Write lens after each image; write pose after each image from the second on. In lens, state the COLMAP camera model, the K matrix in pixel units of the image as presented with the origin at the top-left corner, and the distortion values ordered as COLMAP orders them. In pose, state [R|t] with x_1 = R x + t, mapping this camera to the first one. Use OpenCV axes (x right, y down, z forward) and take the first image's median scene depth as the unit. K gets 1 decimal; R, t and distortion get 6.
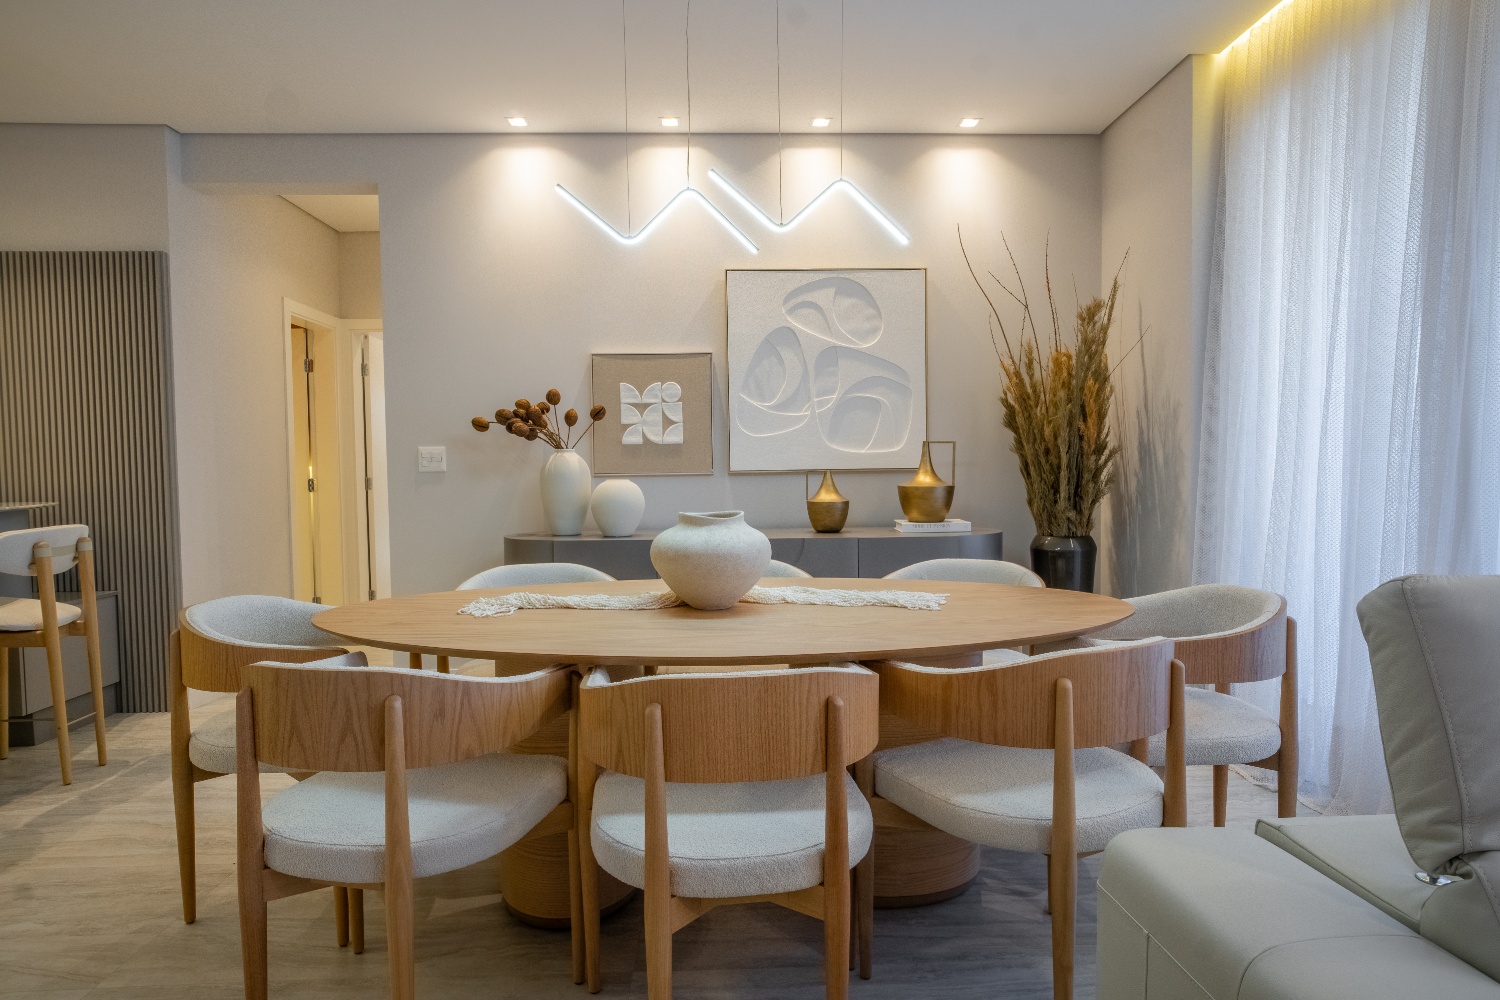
lens RADIAL K [[862.5, 0, 750.0], [0, 862.5, 500.0], [0, 0, 1]] dist [-0.037765, 0.028861]
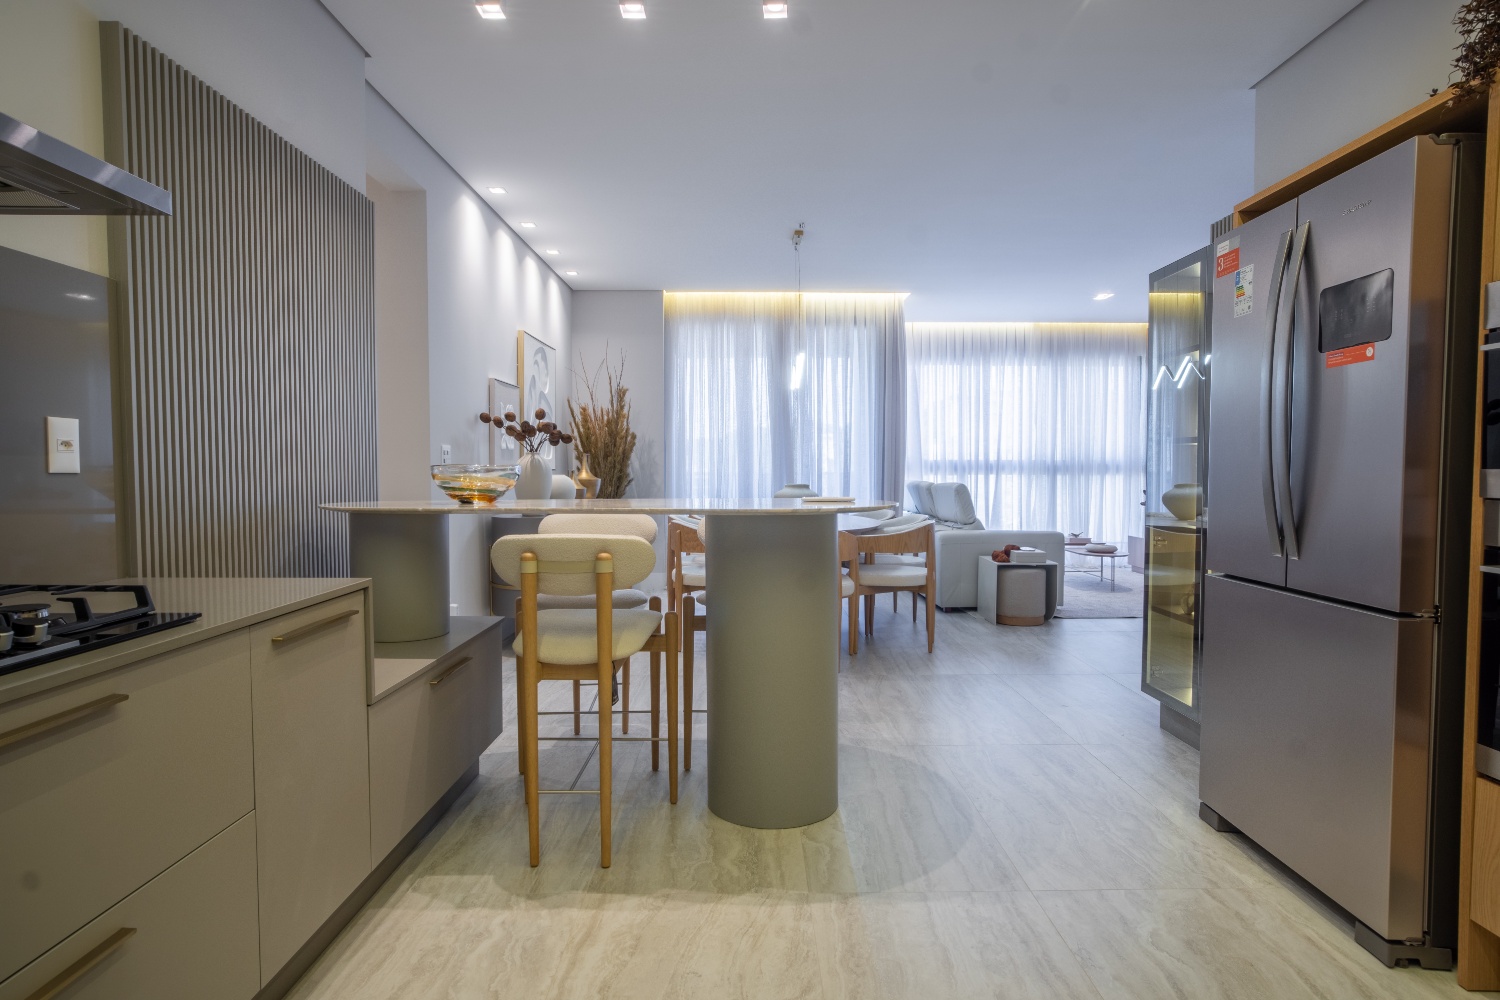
lens RADIAL K [[852.7, 0, 753.4], [0, 852.7, 505.3], [0, 0, 1]] dist [-0.036397, 0.028291]
pose [[0.025960, -0.031745, 0.999159, -1.512736], [0.037495, 0.998823, 0.030760, -0.003546], [-0.998960, 0.036665, 0.027120, 0.608880]]
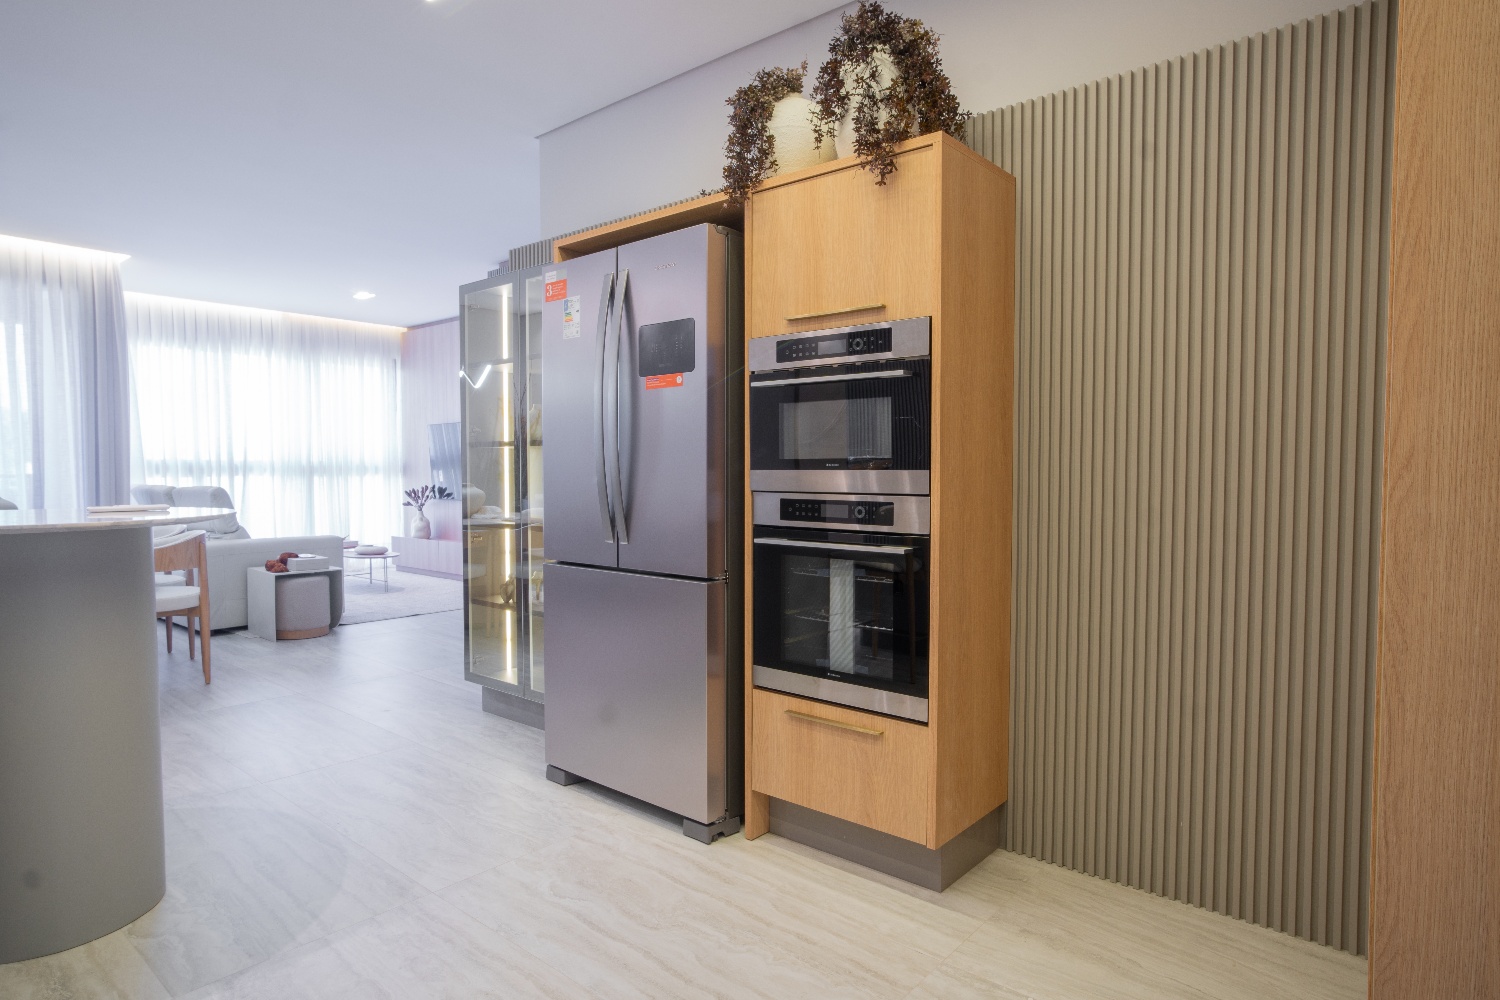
lens RADIAL K [[852.7, 0, 753.4], [0, 852.7, 505.3], [0, 0, 1]] dist [-0.036397, 0.028291]
pose [[-0.741309, -0.017138, 0.670945, -1.484465], [0.032999, 0.997534, 0.061940, -0.007654], [-0.670352, 0.068058, -0.738916, 0.704020]]
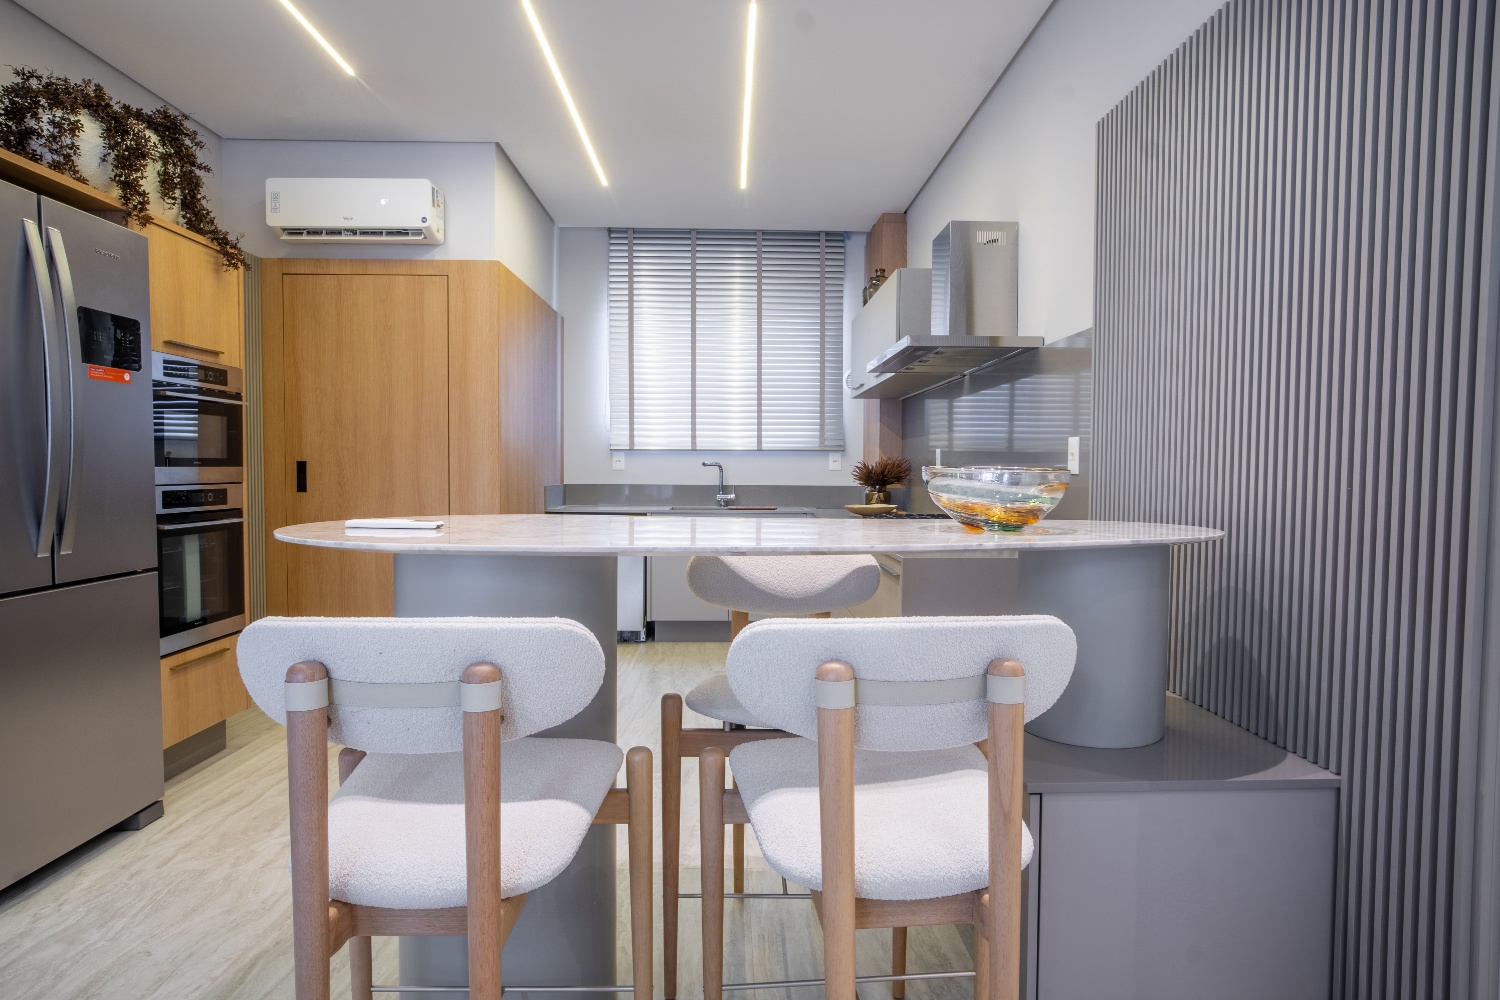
lens RADIAL K [[862.5, 0, 750.0], [0, 862.5, 500.0], [0, 0, 1]] dist [-0.037765, 0.028861]
pose [[-0.003175, 0.049124, -0.998788, -0.368985], [-0.043413, 0.997844, 0.049216, -0.023203], [0.999052, 0.043517, -0.001036, 0.735479]]
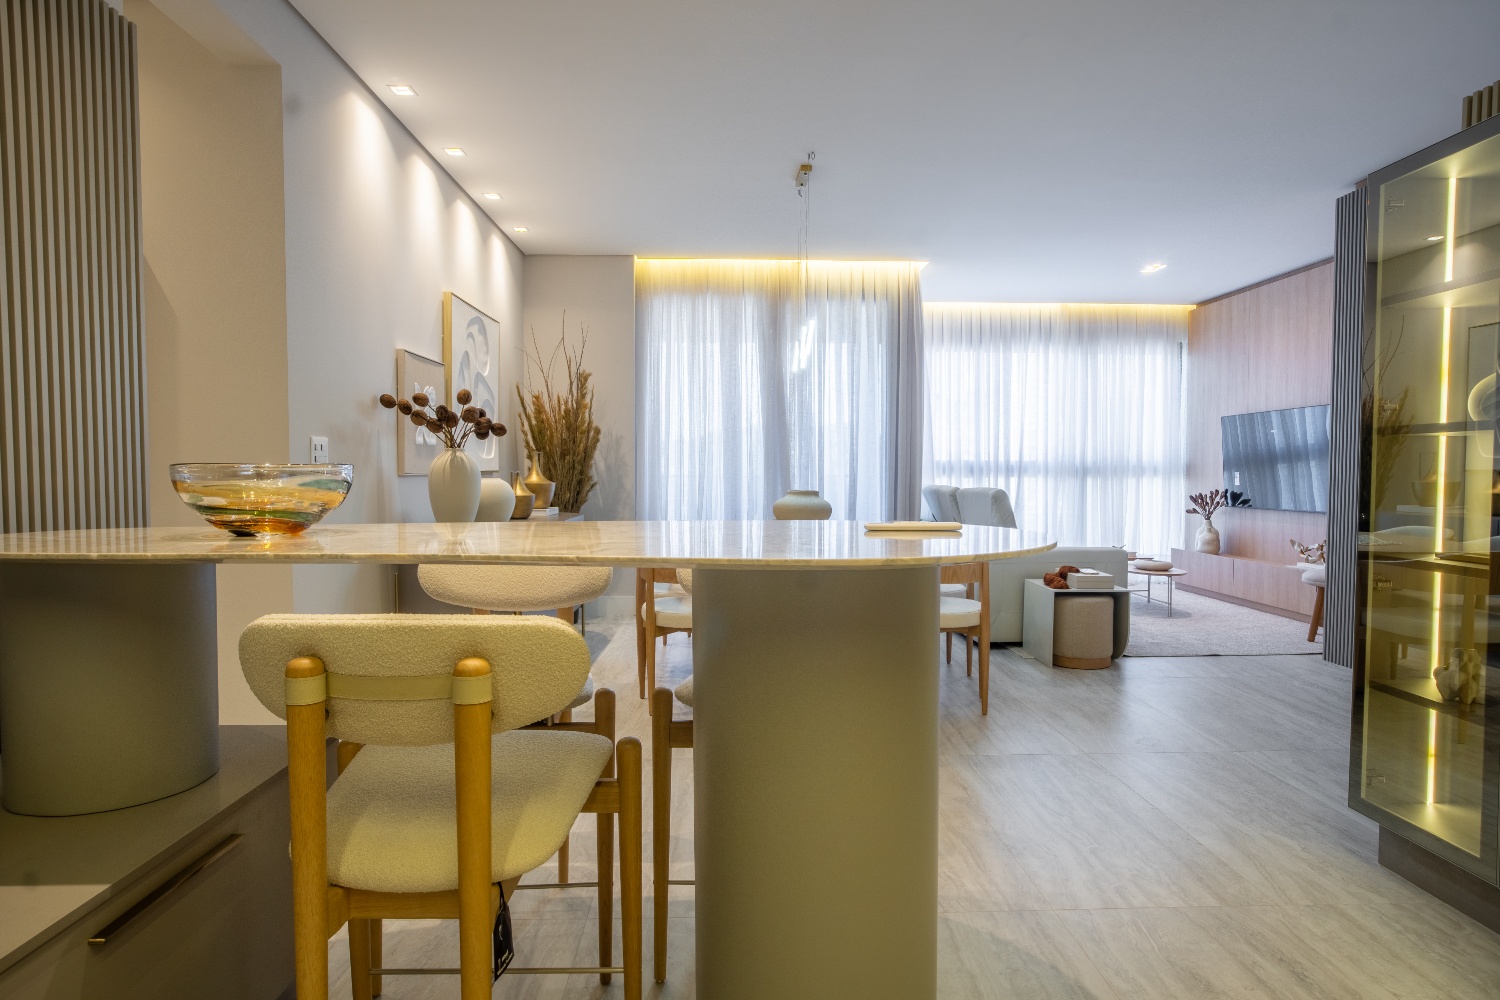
lens RADIAL K [[852.7, 0, 753.4], [0, 852.7, 505.3], [0, 0, 1]] dist [-0.036397, 0.028291]
pose [[-0.000977, -0.030261, 0.999542, -1.187327], [0.036613, 0.998871, 0.030277, -0.009122], [-0.999329, 0.036626, 0.000132, 0.639984]]
